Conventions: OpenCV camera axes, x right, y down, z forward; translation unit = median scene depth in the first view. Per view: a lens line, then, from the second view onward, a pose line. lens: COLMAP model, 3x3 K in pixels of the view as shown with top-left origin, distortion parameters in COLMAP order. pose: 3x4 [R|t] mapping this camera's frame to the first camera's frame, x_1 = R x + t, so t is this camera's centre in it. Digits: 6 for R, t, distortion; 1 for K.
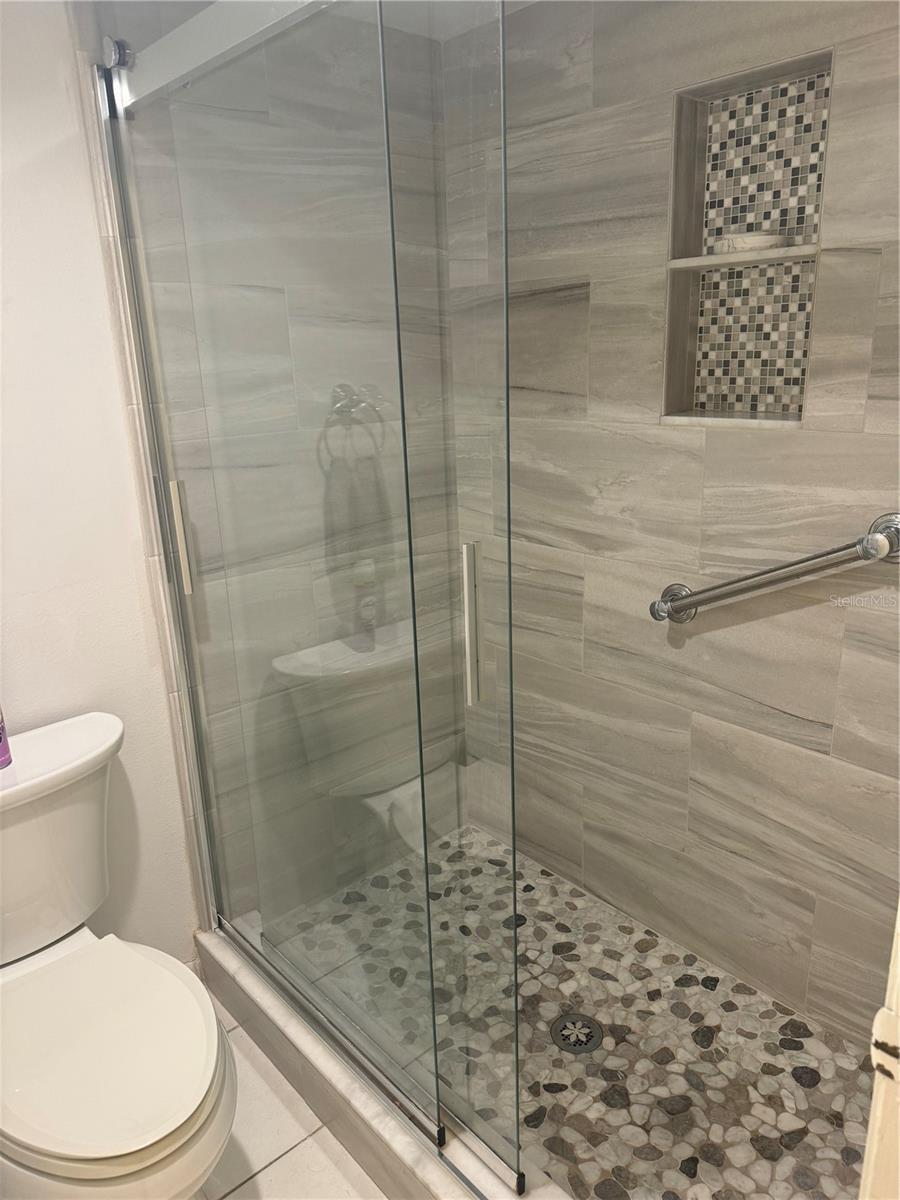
lens RADIAL K [[867.0, 0, 450.0], [0, 867.0, 600.0], [0, 0, 1]] dist [0.028264, -0.002233]
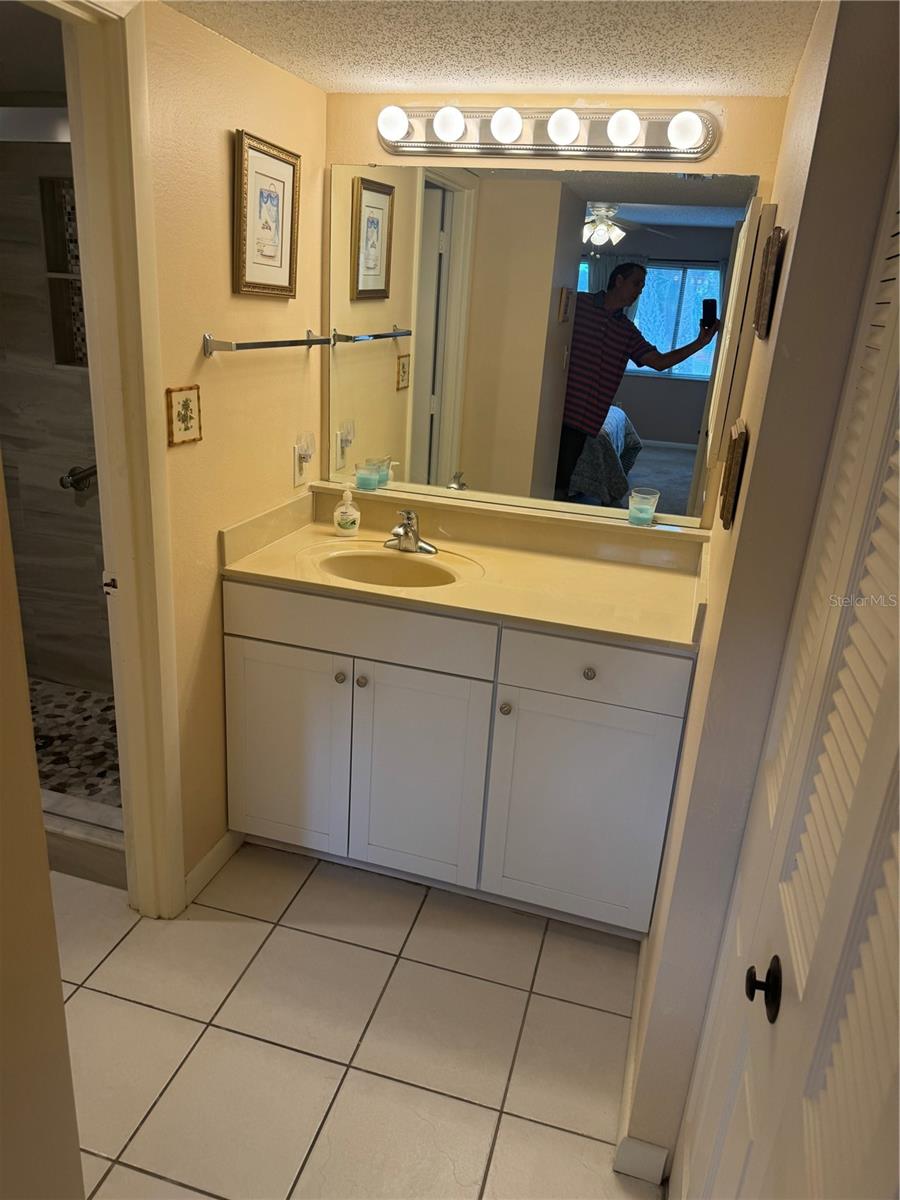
lens RADIAL K [[867.0, 0, 450.0], [0, 867.0, 600.0], [0, 0, 1]] dist [0.028264, -0.002233]
pose [[0.844045, -0.092948, 0.528156, -0.041158], [0.053330, 0.994531, 0.089797, 0.121201], [-0.533614, -0.047626, 0.844386, -0.795324]]
